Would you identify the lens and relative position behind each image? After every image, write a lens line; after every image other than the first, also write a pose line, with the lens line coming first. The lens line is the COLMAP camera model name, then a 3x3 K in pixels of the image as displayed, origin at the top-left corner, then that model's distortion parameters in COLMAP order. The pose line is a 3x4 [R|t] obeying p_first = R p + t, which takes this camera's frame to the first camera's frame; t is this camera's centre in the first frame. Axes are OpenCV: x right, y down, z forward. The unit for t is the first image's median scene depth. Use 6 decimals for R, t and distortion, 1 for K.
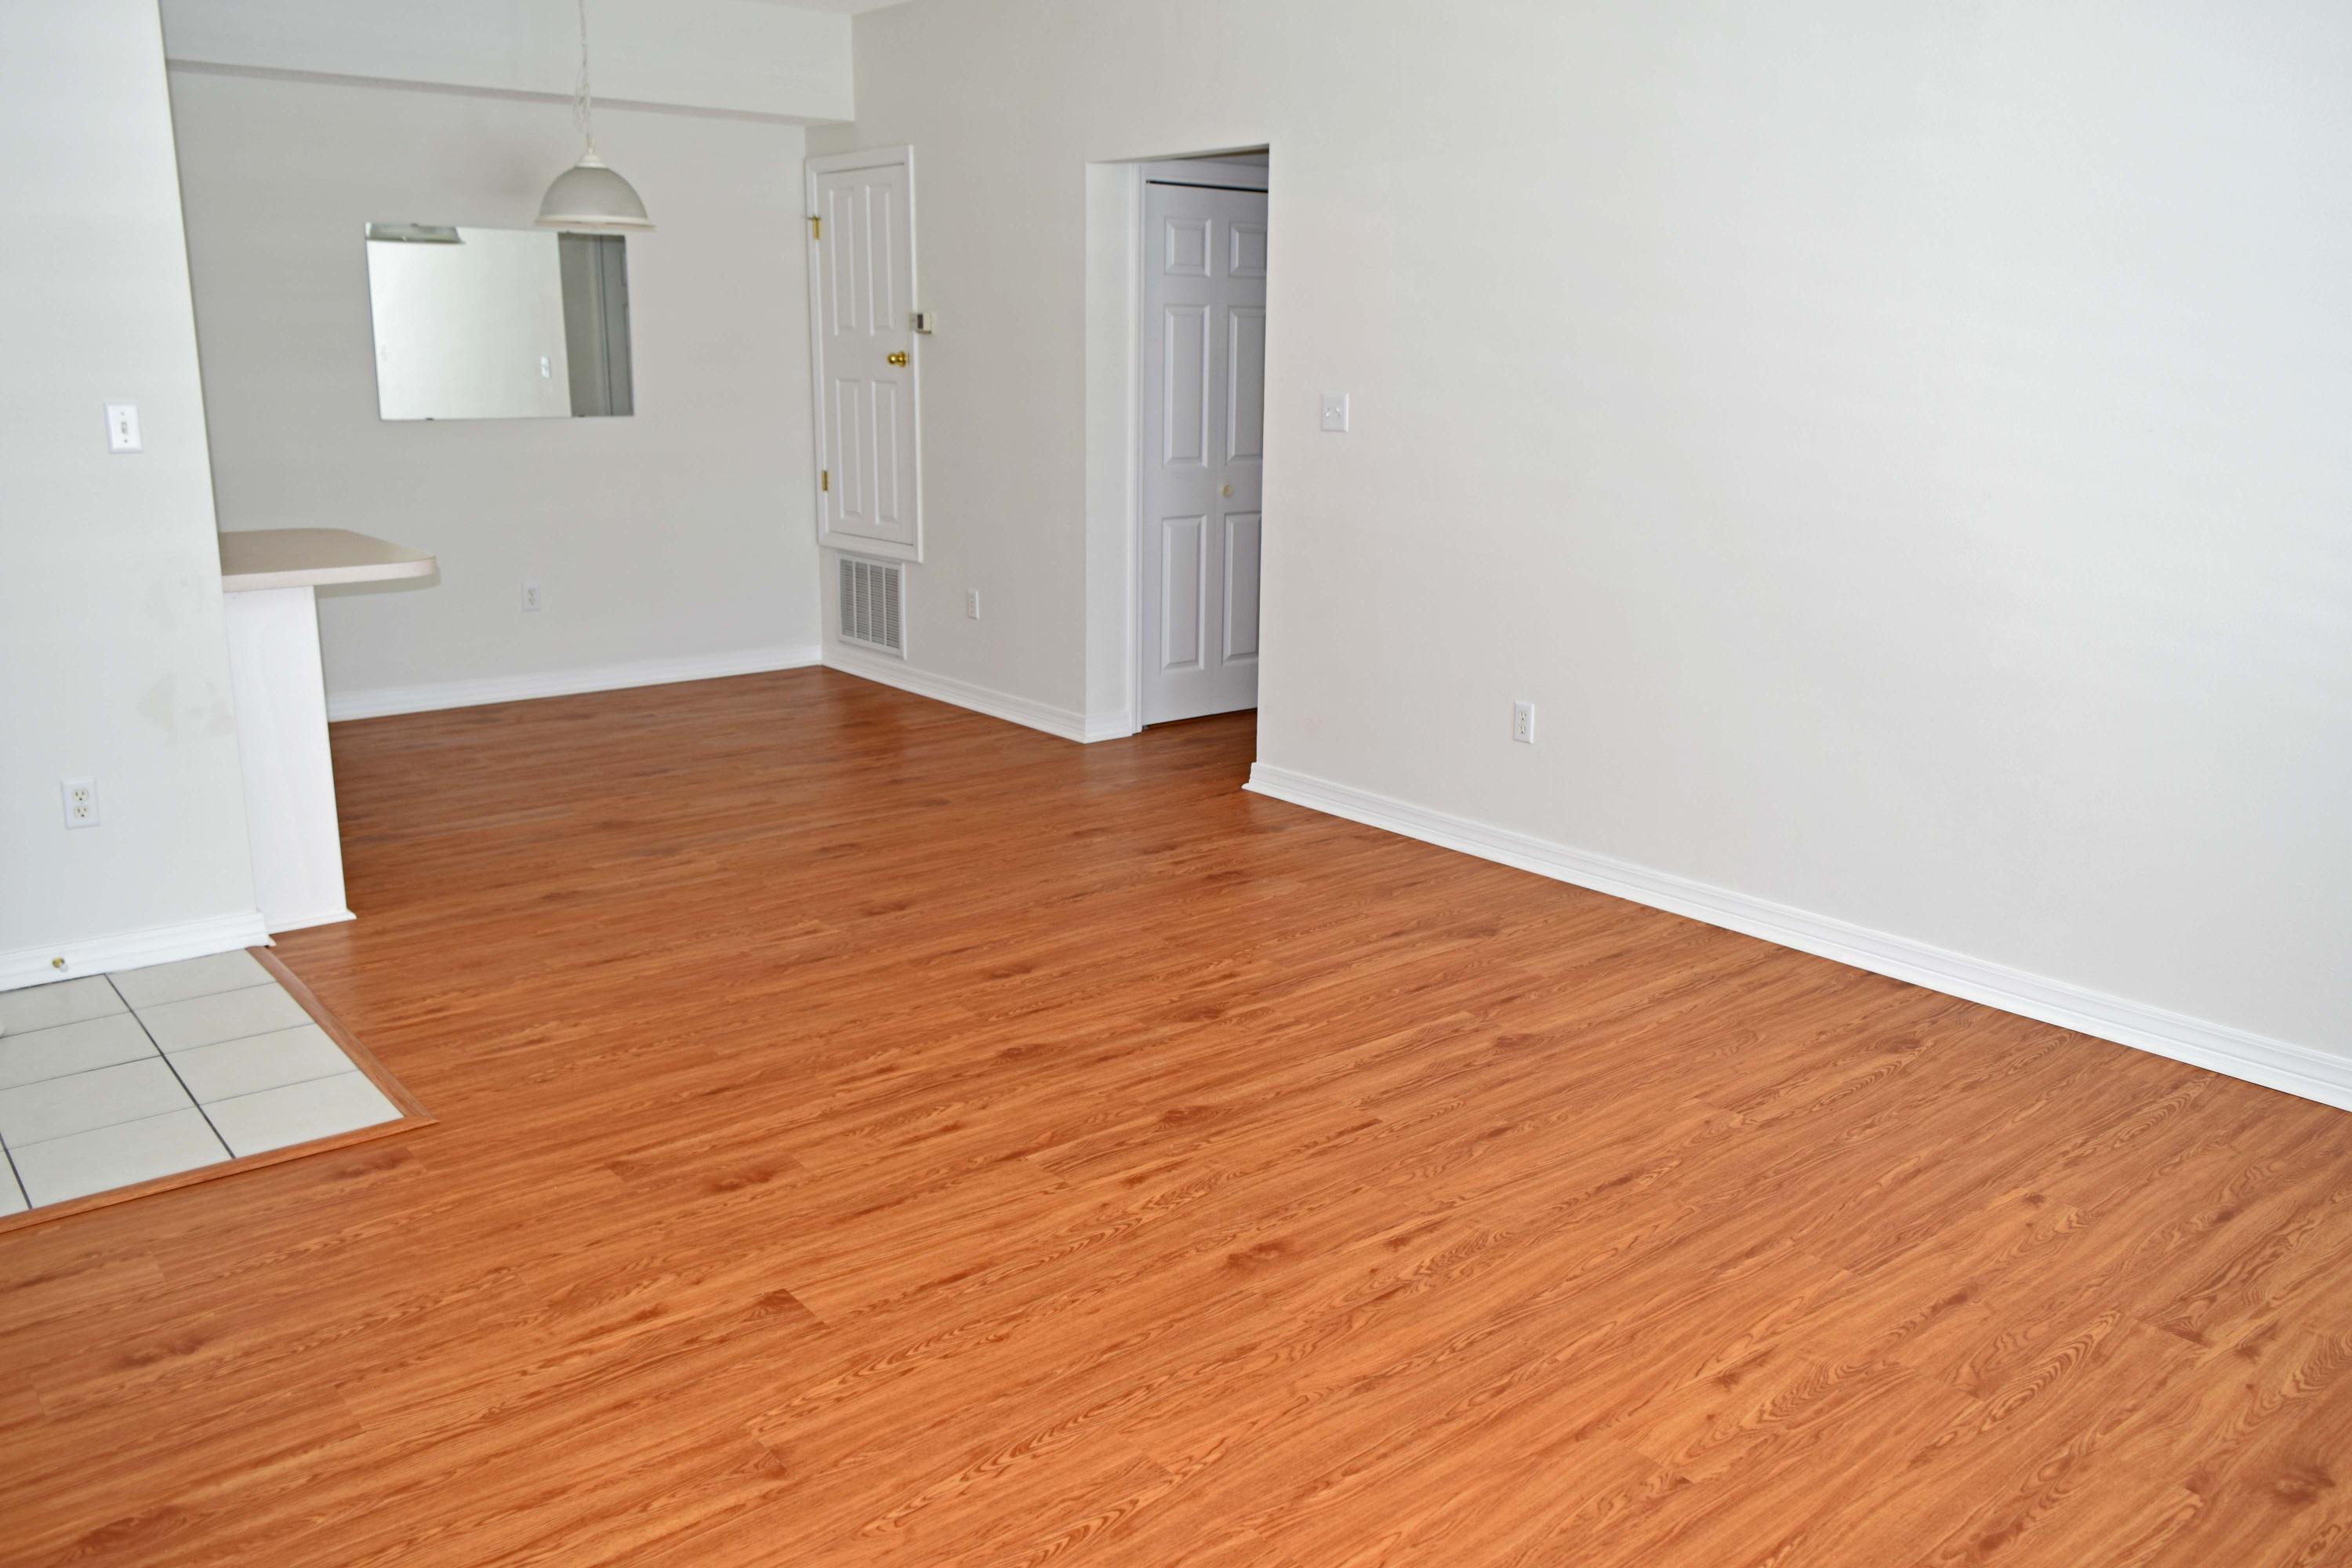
lens RADIAL K [[1824.6, 0, 1176.3], [0, 1824.6, 783.9], [0, 0, 1]] dist [-0.013078, 0.002115]
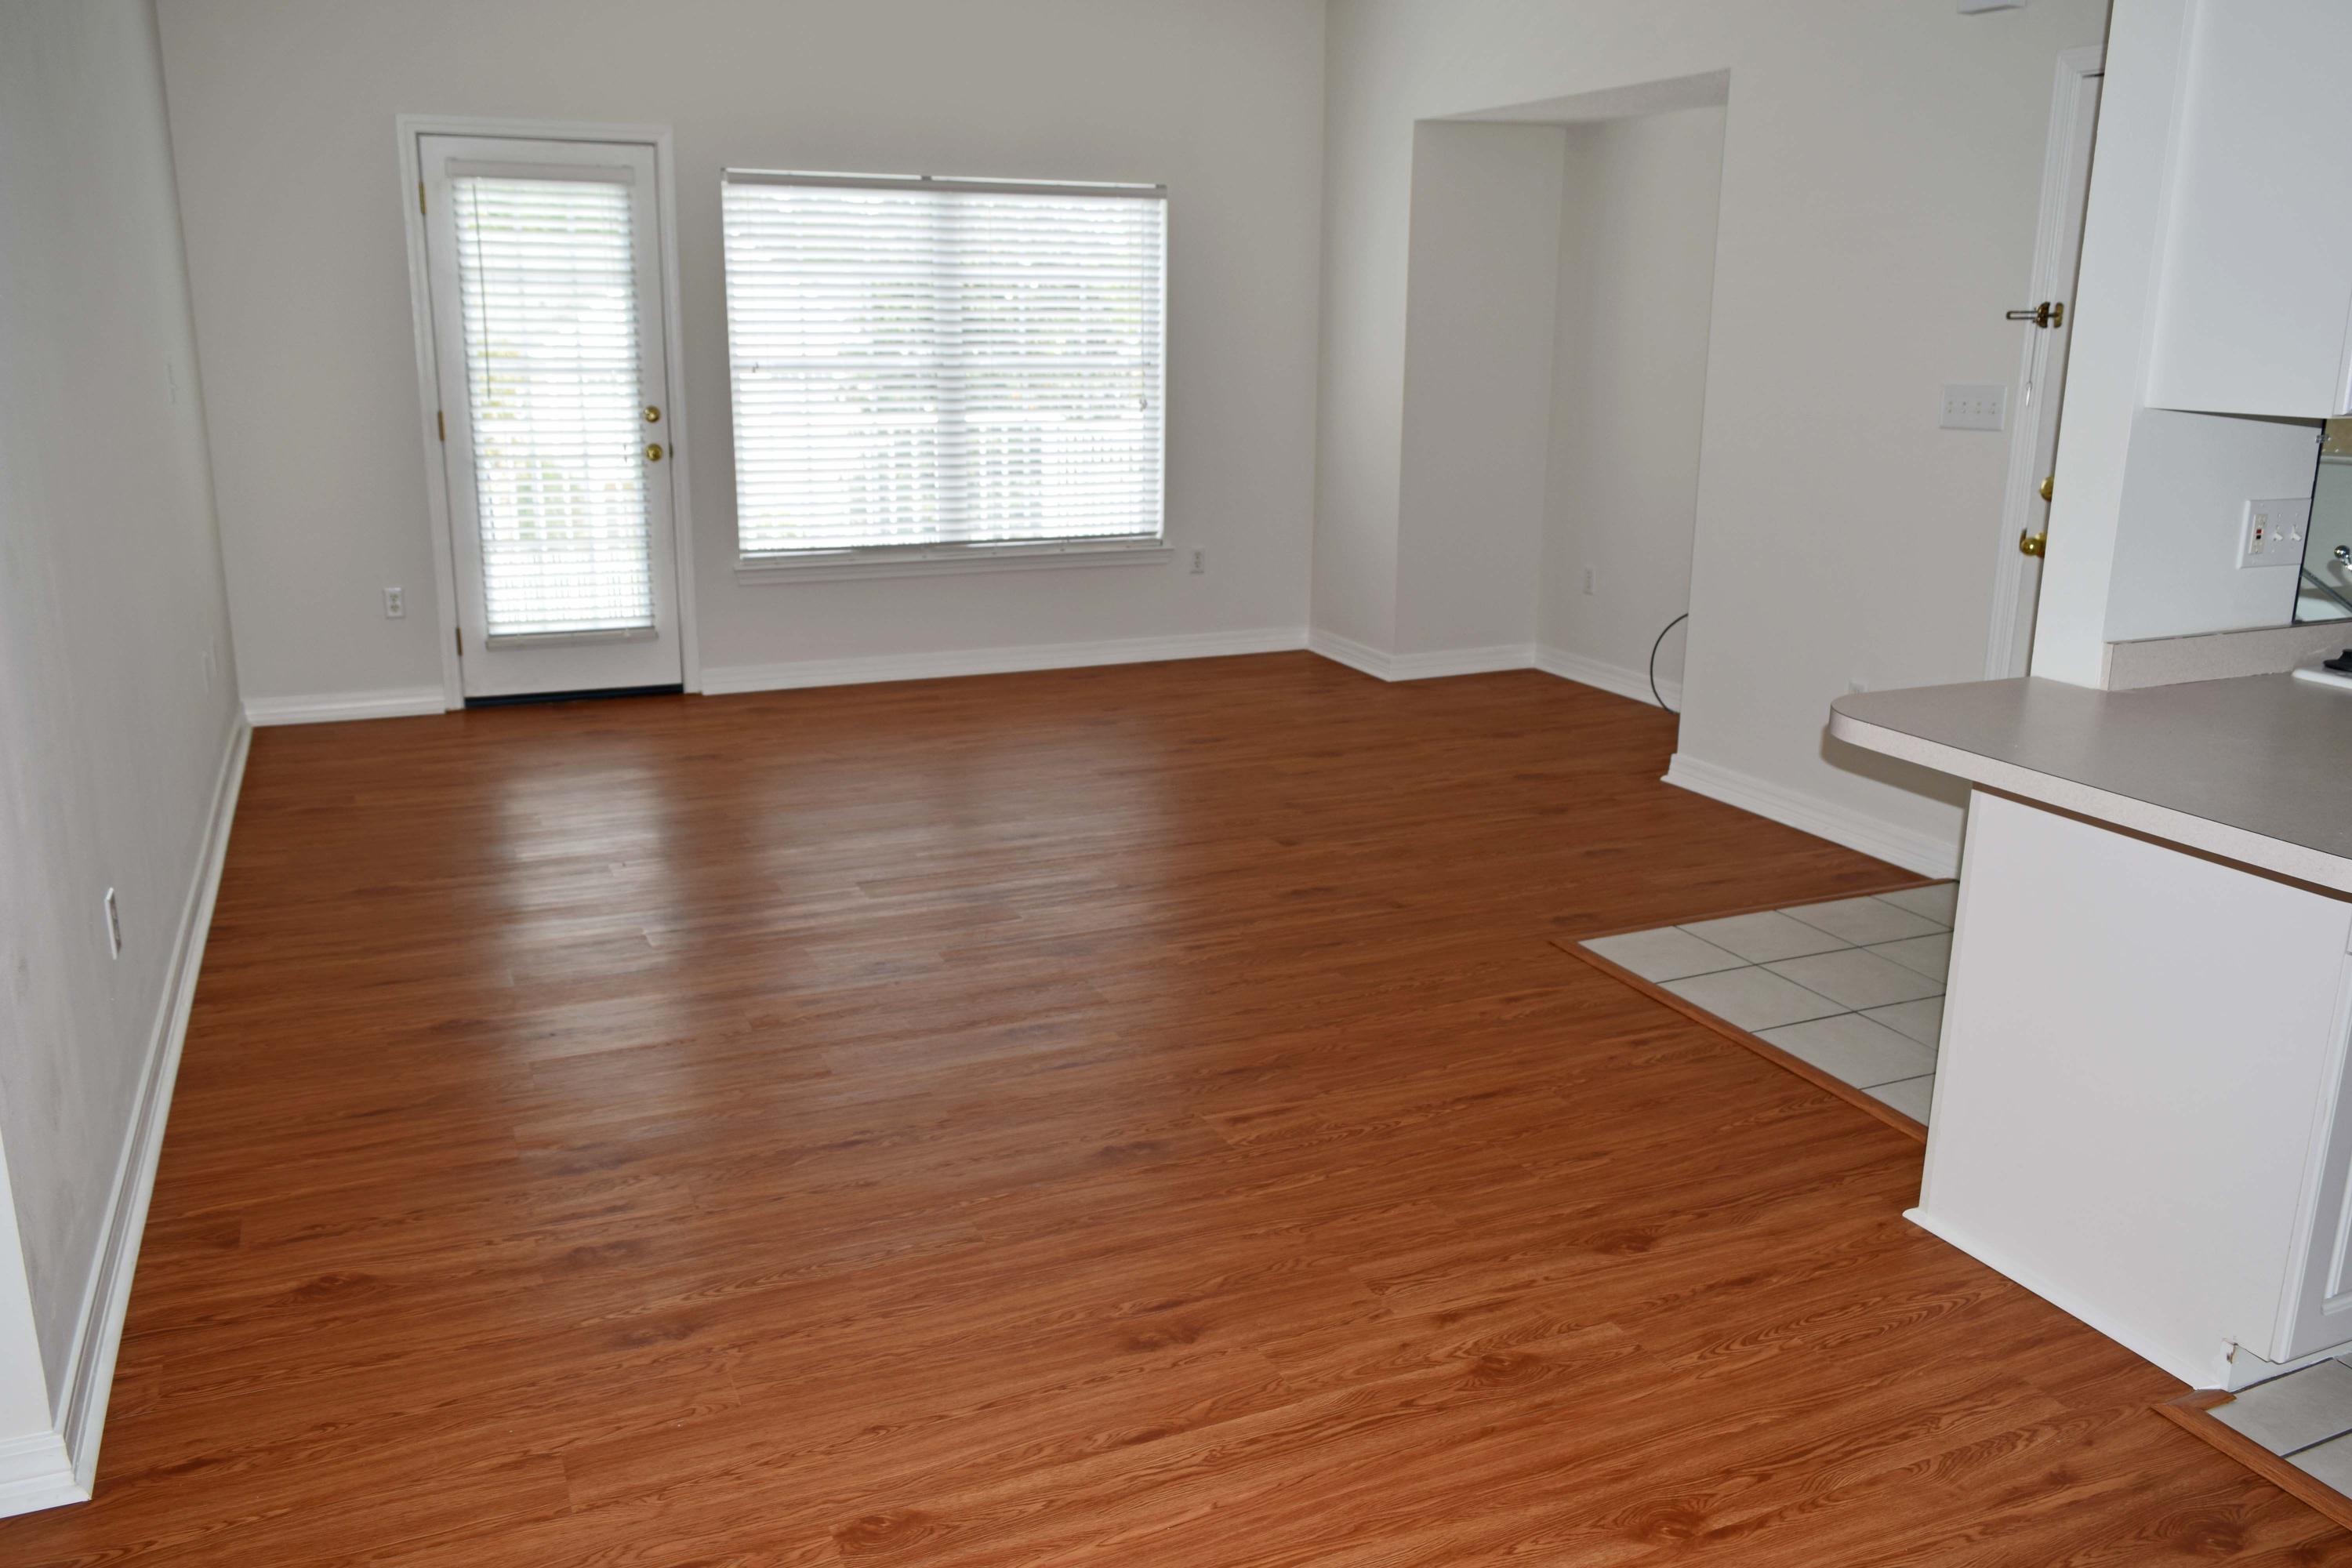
lens RADIAL K [[1824.6, 0, 1179.7], [0, 1824.6, 769.8], [0, 0, 1]] dist [-0.013078, 0.002115]
pose [[-0.963219, -0.086236, 0.254503, -0.431337], [0.044107, 0.883524, 0.466305, -0.483370], [-0.265072, 0.460379, -0.847224, 1.916804]]
